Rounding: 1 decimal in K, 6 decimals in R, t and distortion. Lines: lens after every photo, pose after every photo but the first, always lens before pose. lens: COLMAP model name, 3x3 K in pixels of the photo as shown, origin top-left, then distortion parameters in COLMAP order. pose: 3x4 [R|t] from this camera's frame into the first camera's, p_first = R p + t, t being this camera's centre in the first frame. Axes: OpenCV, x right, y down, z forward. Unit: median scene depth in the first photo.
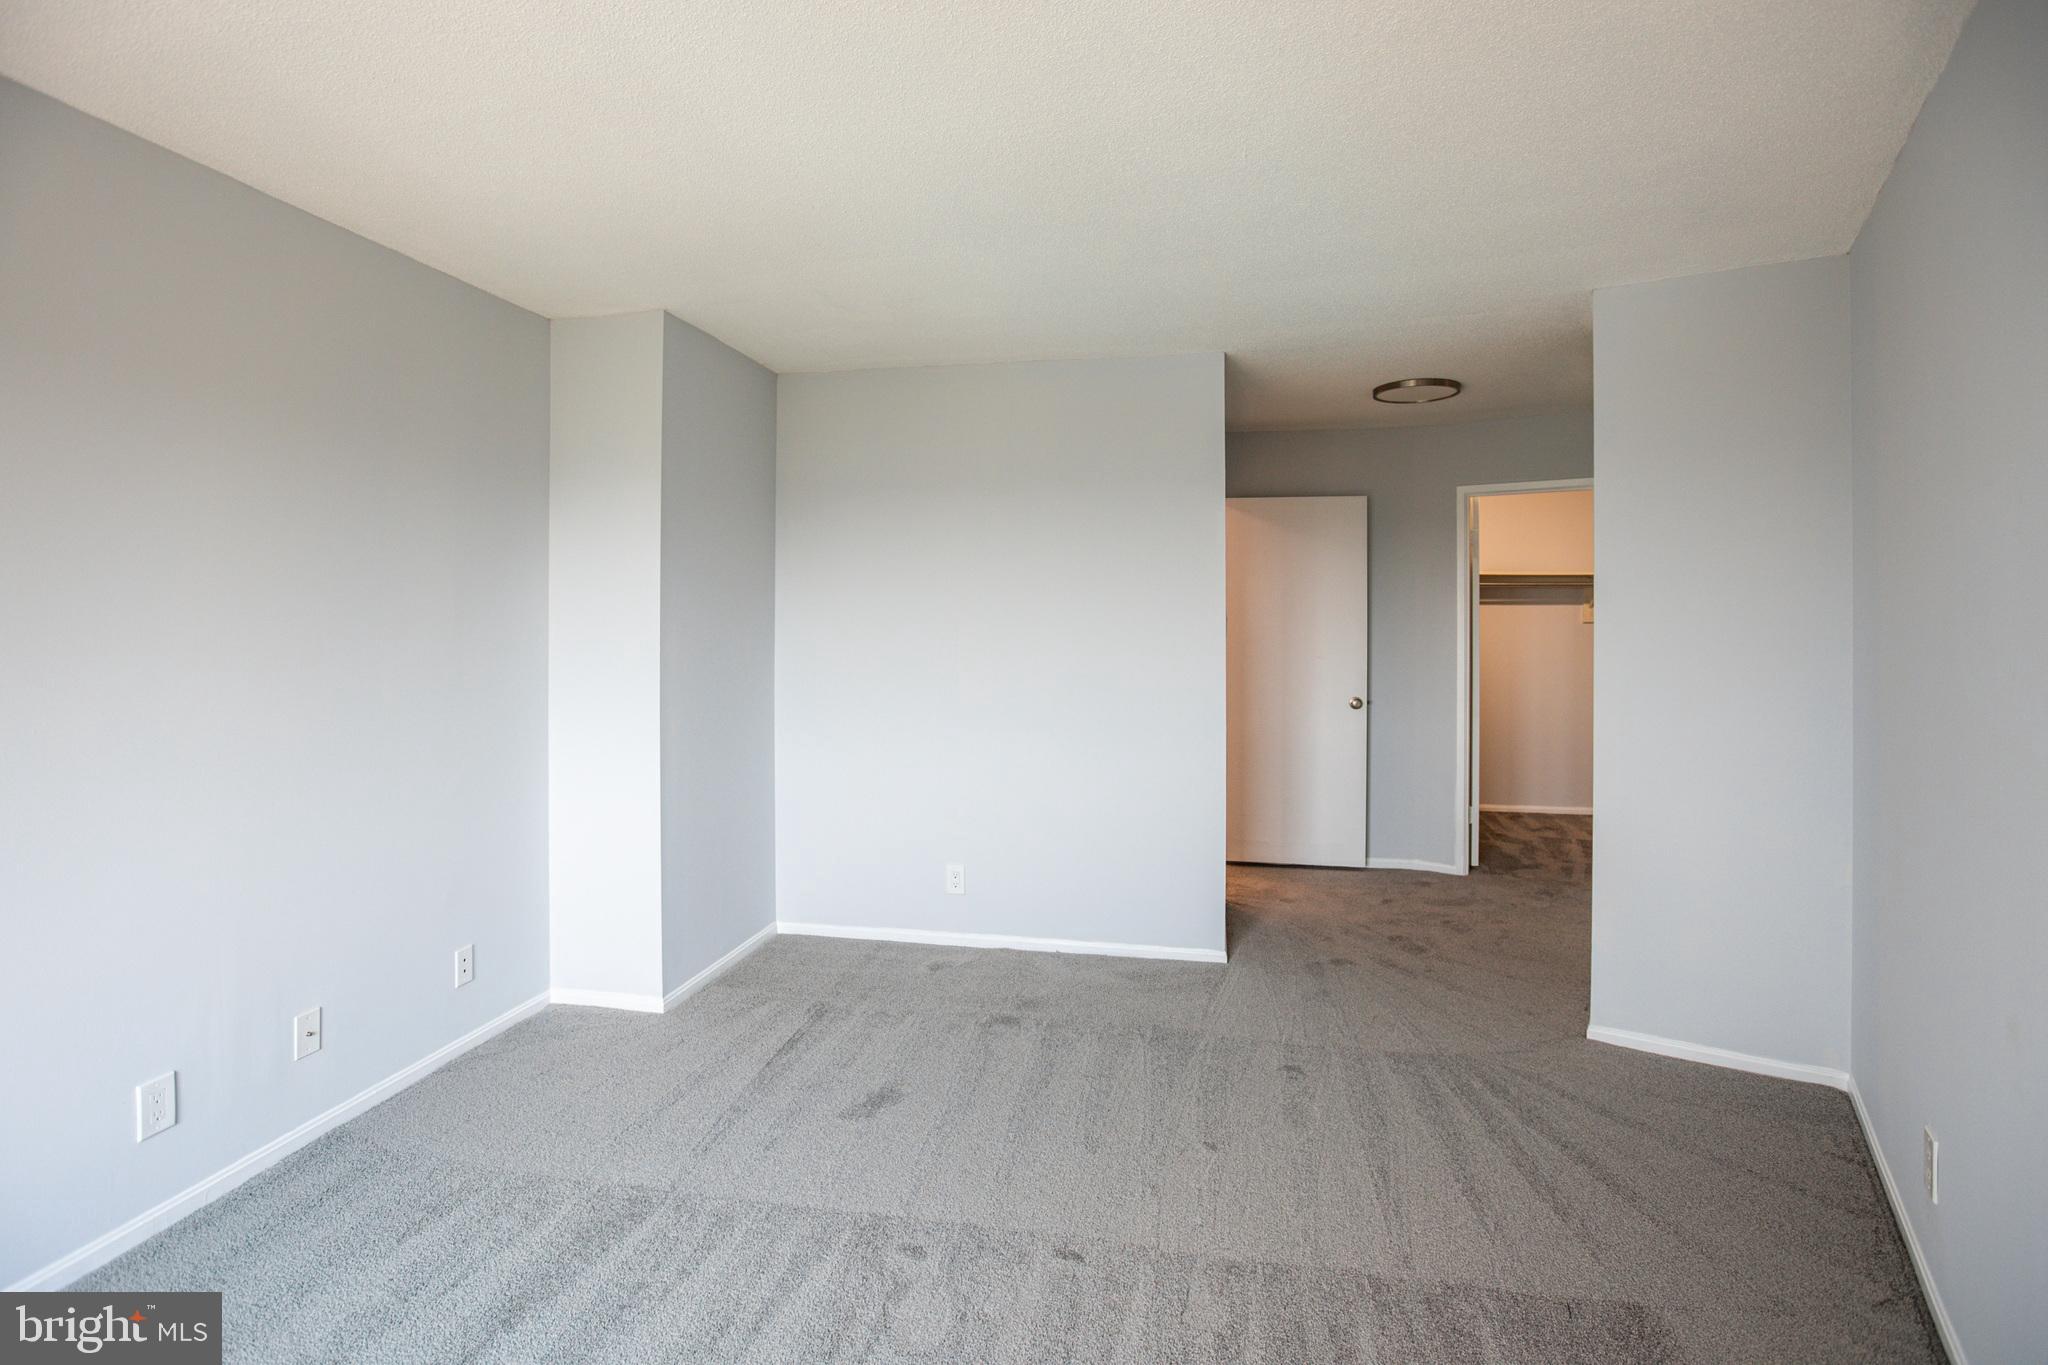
lens RADIAL K [[970.2, 0, 1019.6], [0, 970.2, 632.5], [0, 0, 1]] dist [-0.055010, 0.021809]
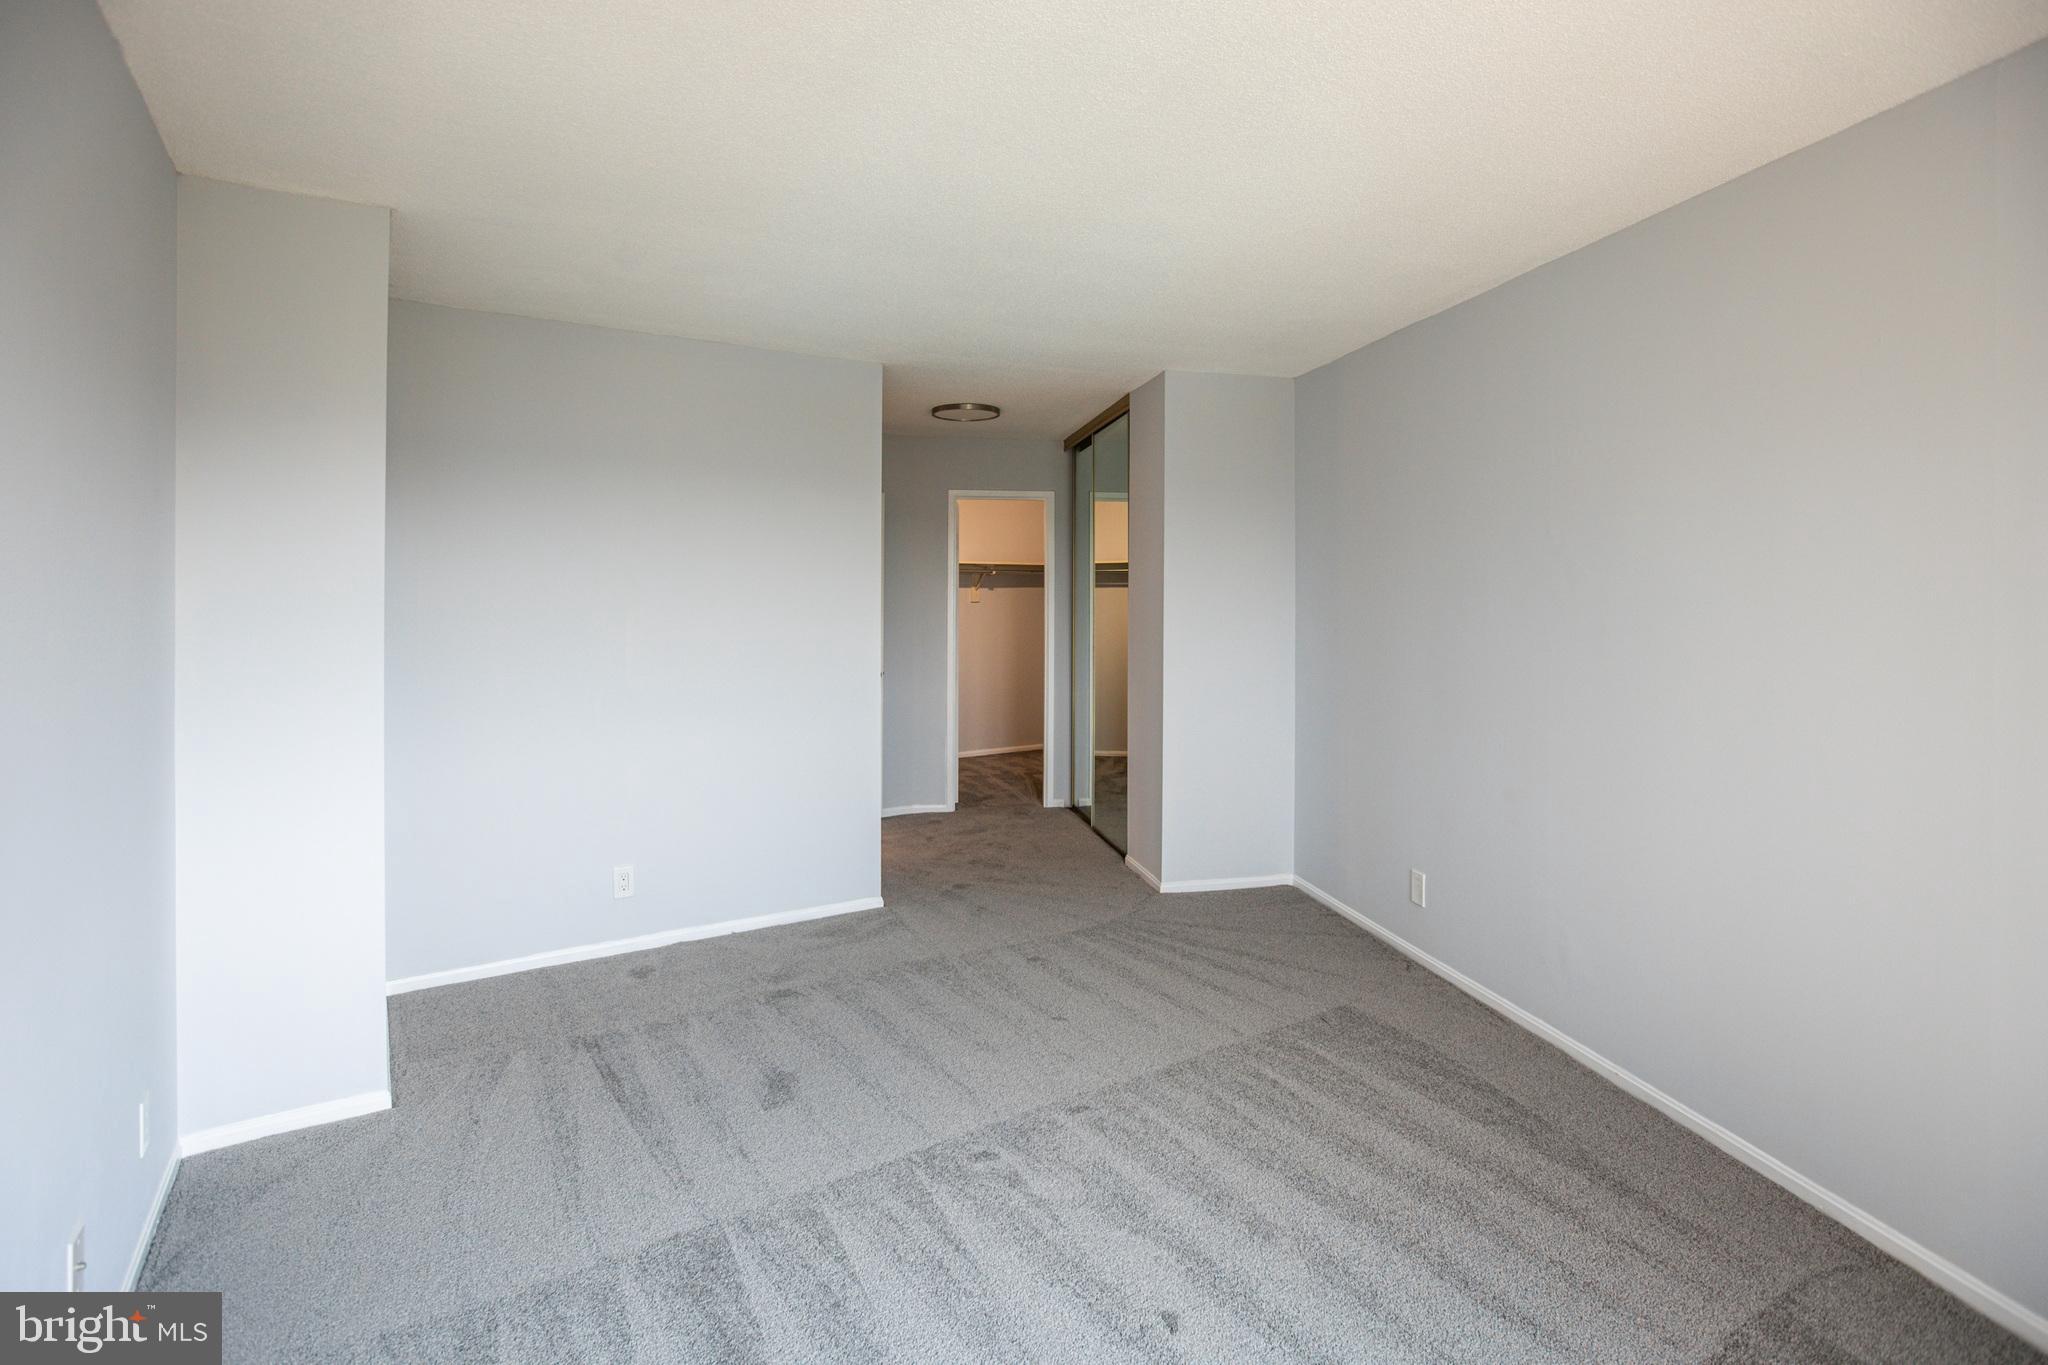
lens RADIAL K [[970.2, 0, 1019.6], [0, 970.2, 632.5], [0, 0, 1]] dist [-0.055010, 0.021809]
pose [[0.724881, -0.026424, 0.688367, -0.543474], [0.010588, 0.999573, 0.027220, -0.009115], [-0.688793, -0.012443, 0.724851, 0.087447]]
